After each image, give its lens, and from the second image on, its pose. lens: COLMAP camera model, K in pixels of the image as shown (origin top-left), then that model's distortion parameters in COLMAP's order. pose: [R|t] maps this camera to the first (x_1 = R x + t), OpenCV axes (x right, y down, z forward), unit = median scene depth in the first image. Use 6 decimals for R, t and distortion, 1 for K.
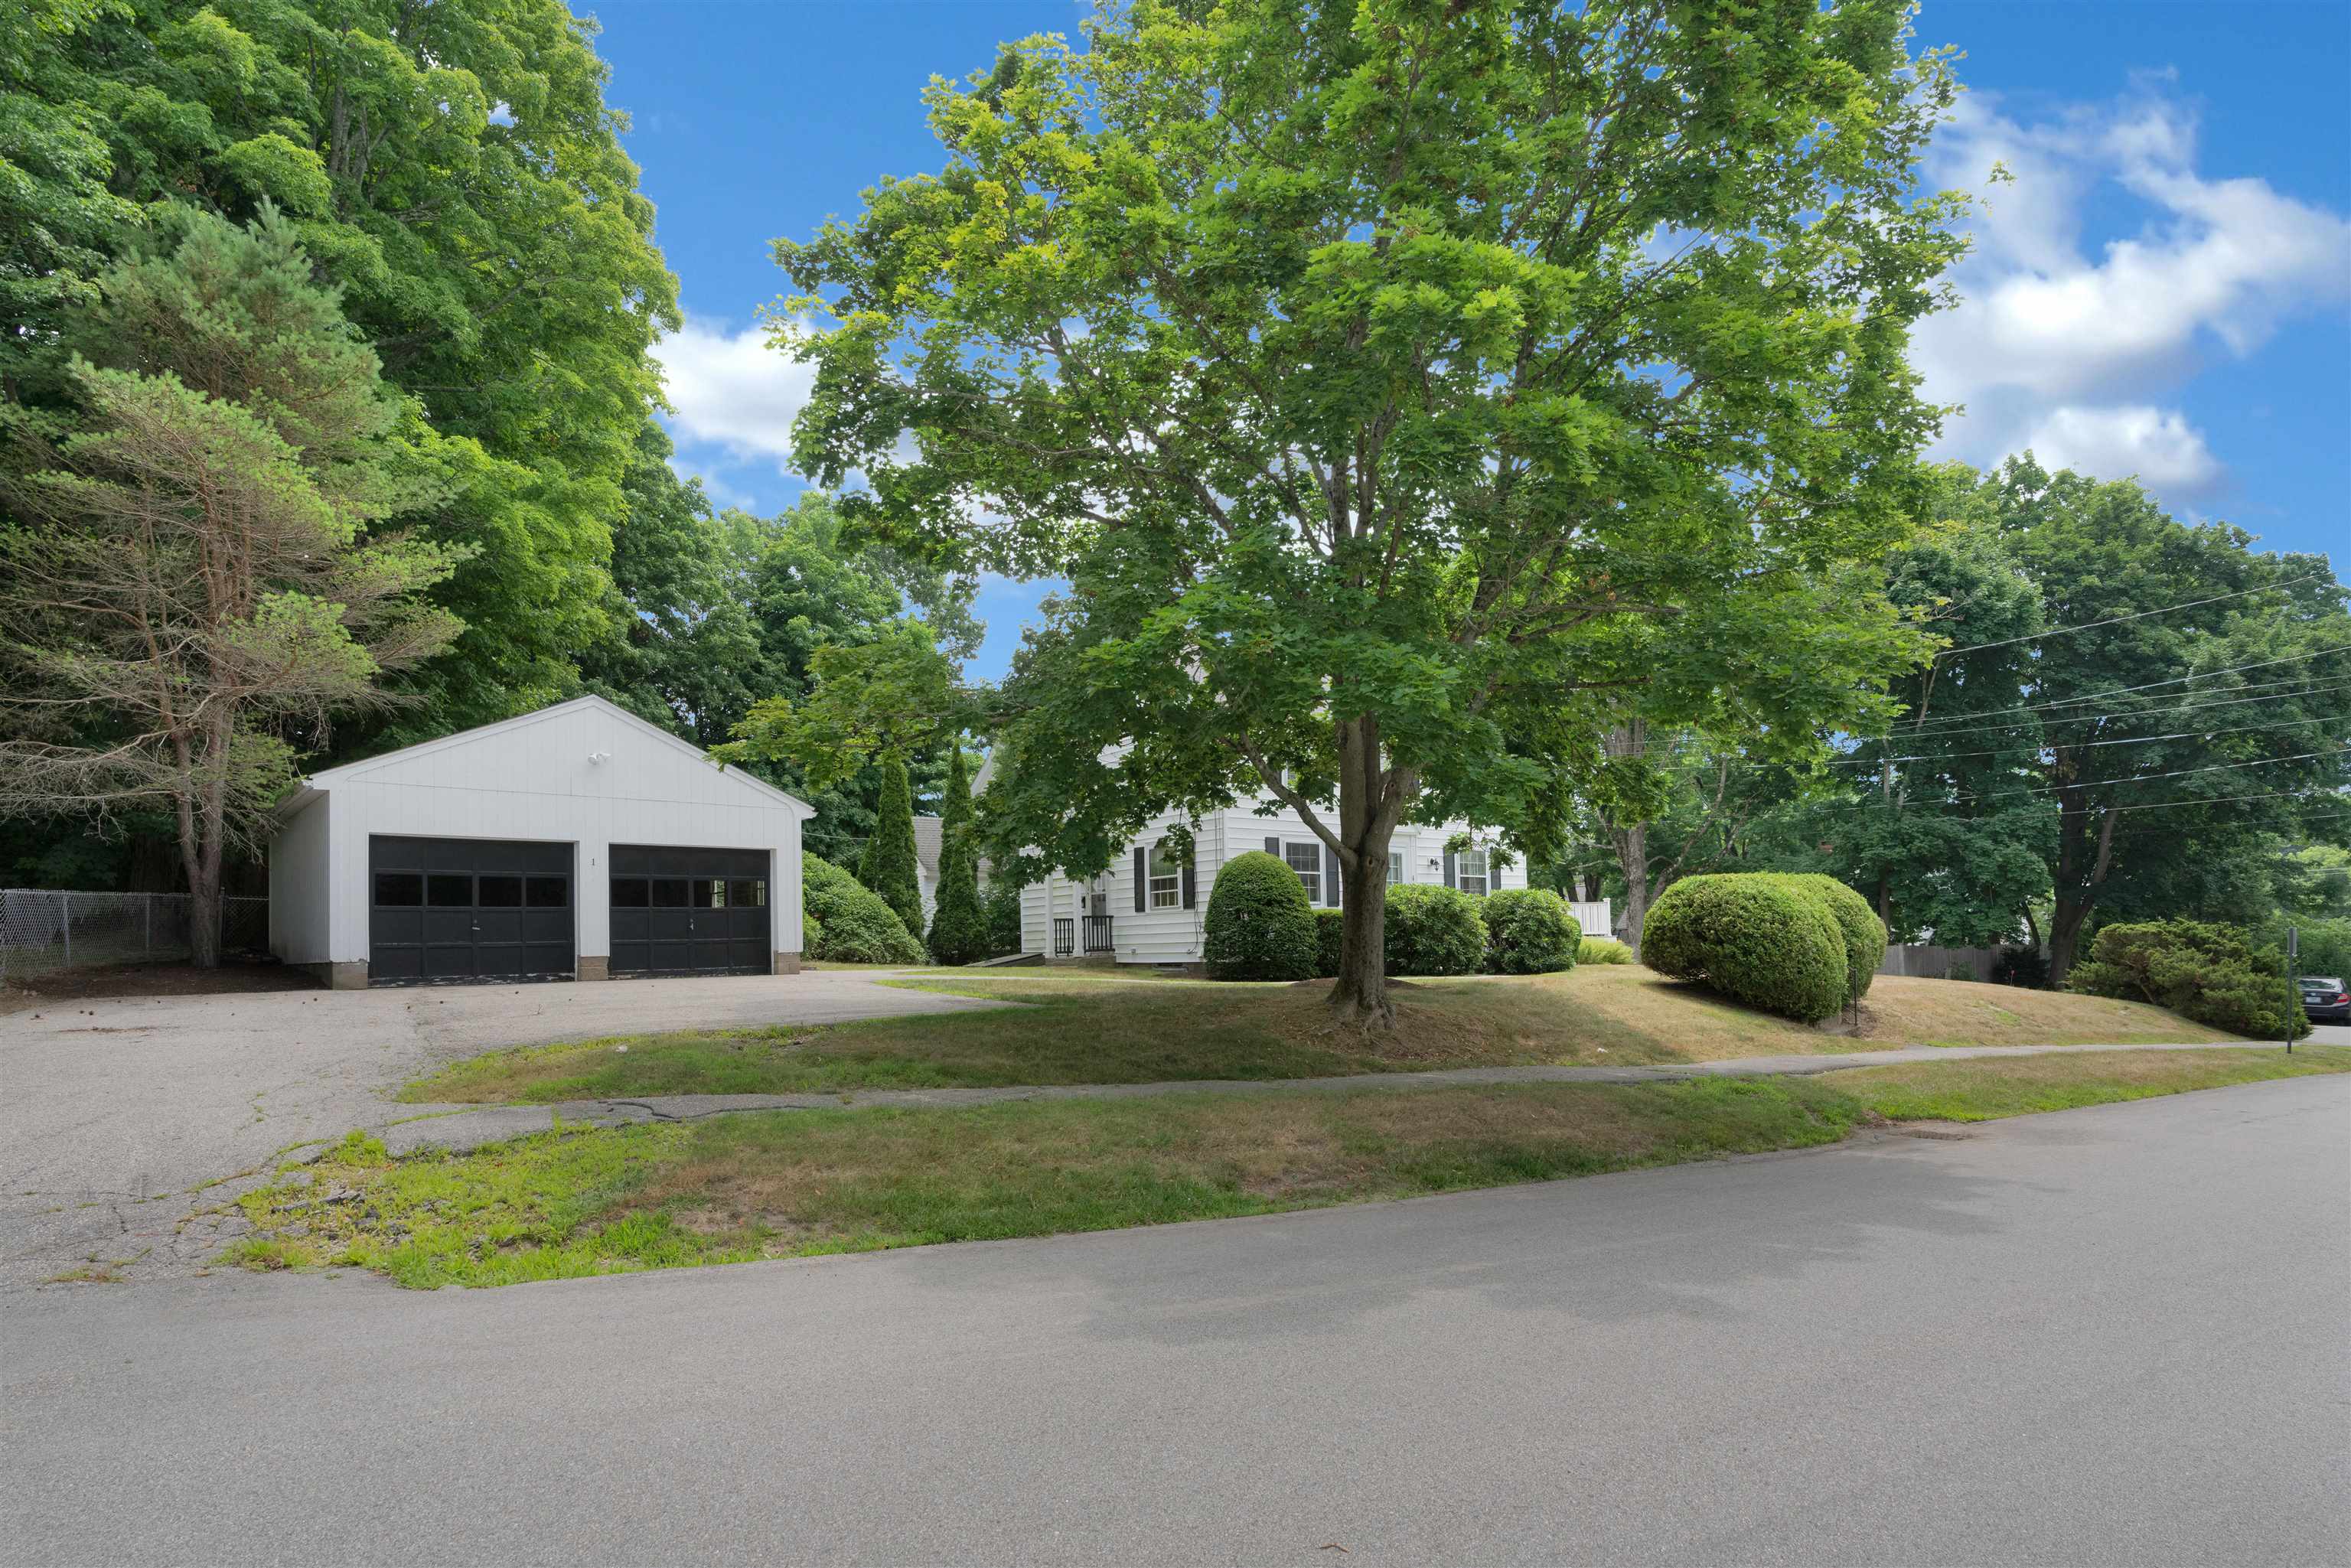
lens RADIAL K [[1147.1, 0, 1186.0], [0, 1147.1, 776.9], [0, 0, 1]] dist [-0.005571, 0.000920]
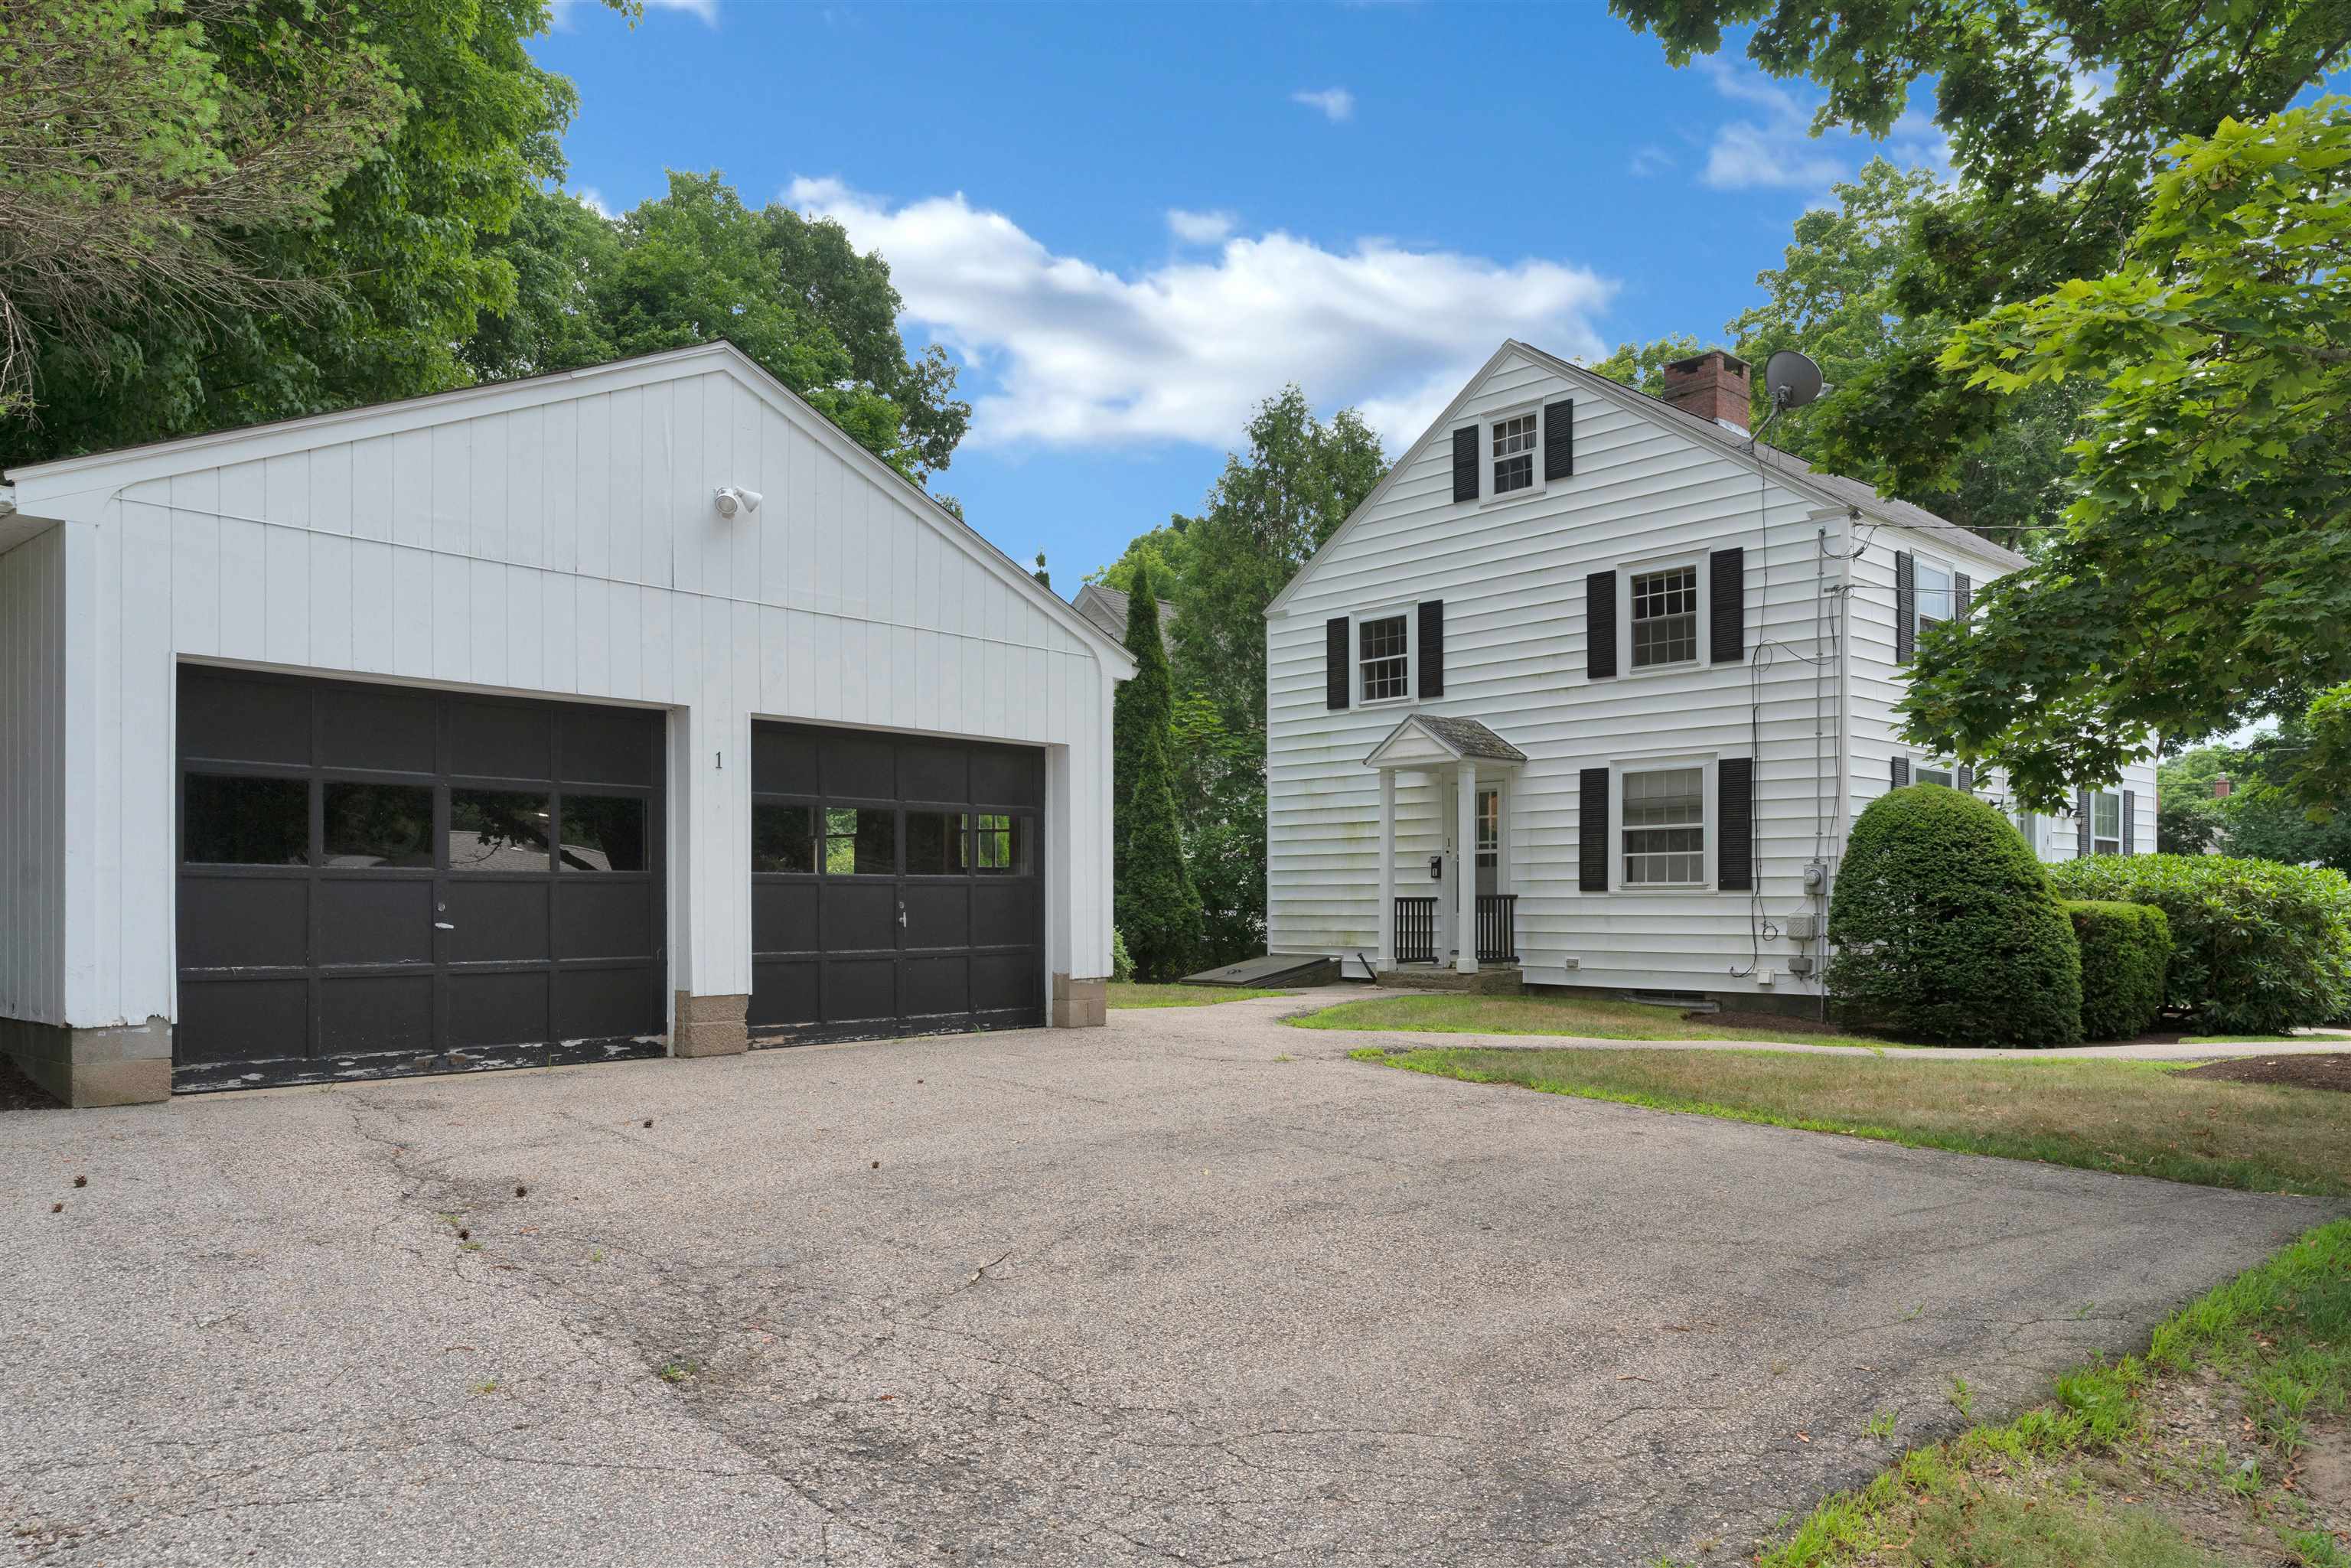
lens RADIAL K [[1530.5, 0, 1175.5], [0, 1530.5, 784.0], [0, 0, 1]] dist [-0.002614, 0.007110]
pose [[0.996172, 0.029060, 0.082442, -0.397849], [-0.034453, 0.997306, 0.064762, 0.042620], [-0.080338, -0.067355, 0.994489, 0.454712]]
